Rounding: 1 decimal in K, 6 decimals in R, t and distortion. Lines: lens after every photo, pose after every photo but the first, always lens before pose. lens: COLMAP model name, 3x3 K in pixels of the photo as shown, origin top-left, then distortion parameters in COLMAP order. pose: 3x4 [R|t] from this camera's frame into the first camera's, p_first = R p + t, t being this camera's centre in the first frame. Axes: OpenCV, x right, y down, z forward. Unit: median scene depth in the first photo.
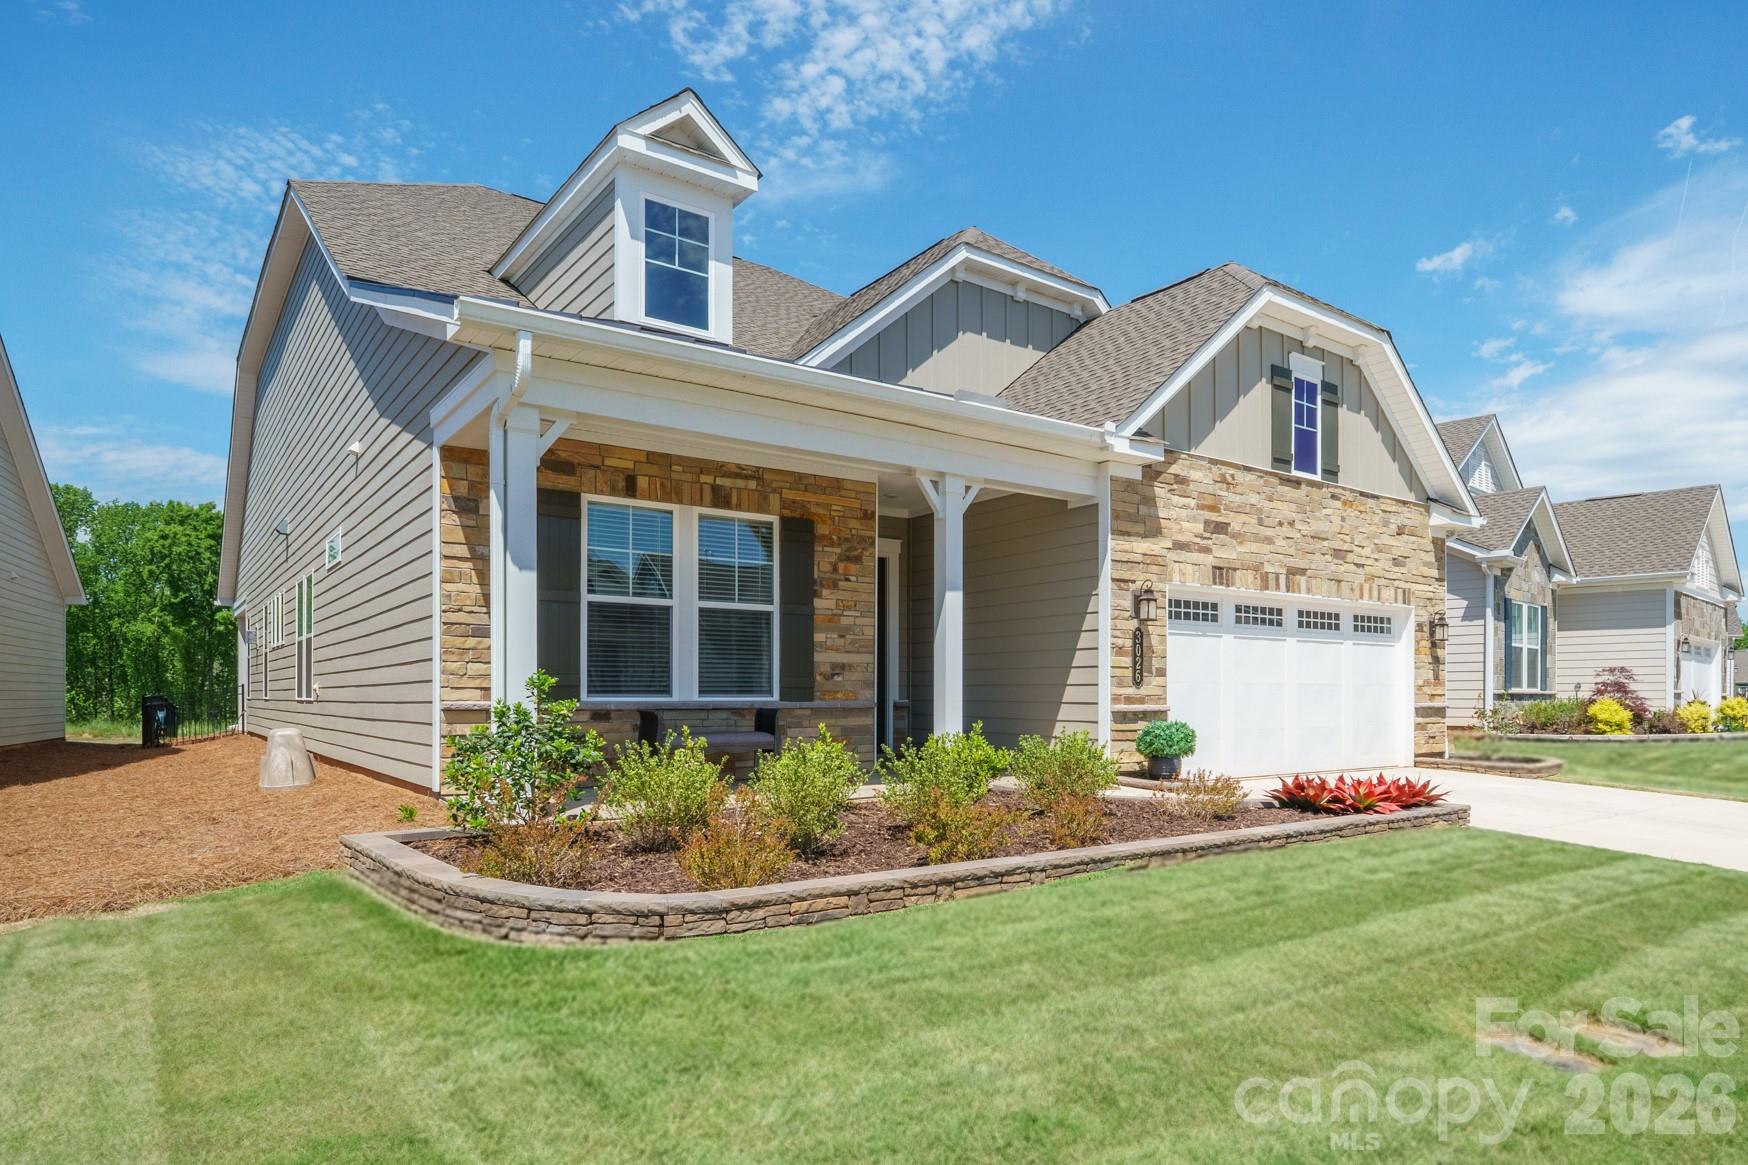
lens RADIAL K [[1001.0, 0, 874.2], [0, 1001.0, 711.6], [0, 0, 1]] dist [0.028795, 0.000229]
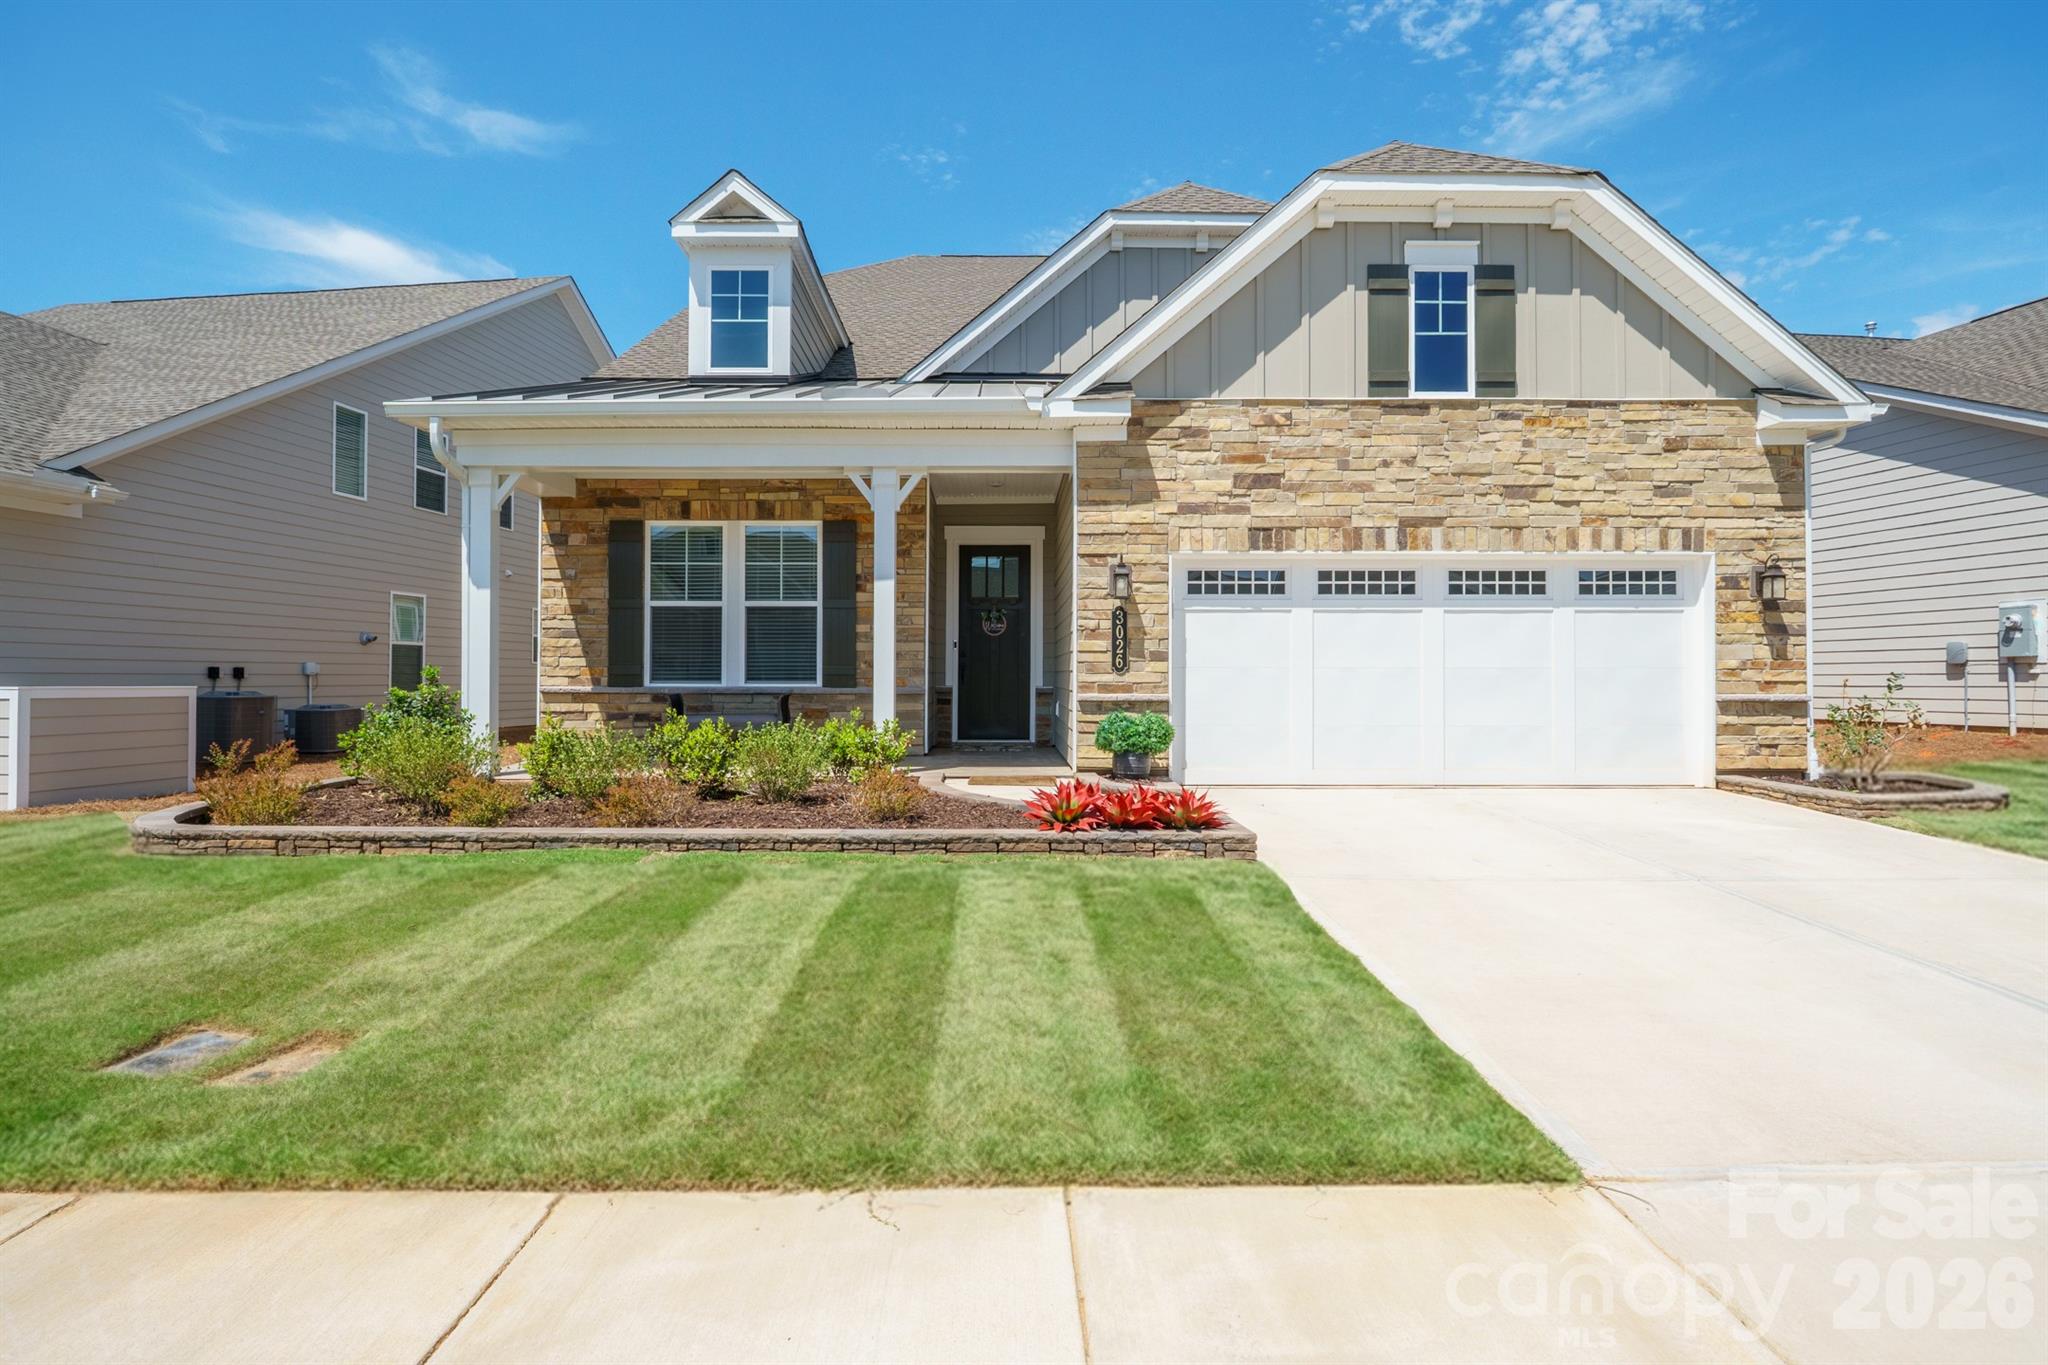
lens RADIAL K [[930.2, 0, 1024.0], [0, 930.2, 682.5], [0, 0, 1]] dist [0.035520, -0.027673]
pose [[0.820939, 0.003185, -0.571008, 0.627842], [-0.008739, 0.999937, -0.006986, -0.009406], [0.570950, 0.010725, 0.820915, 0.259153]]
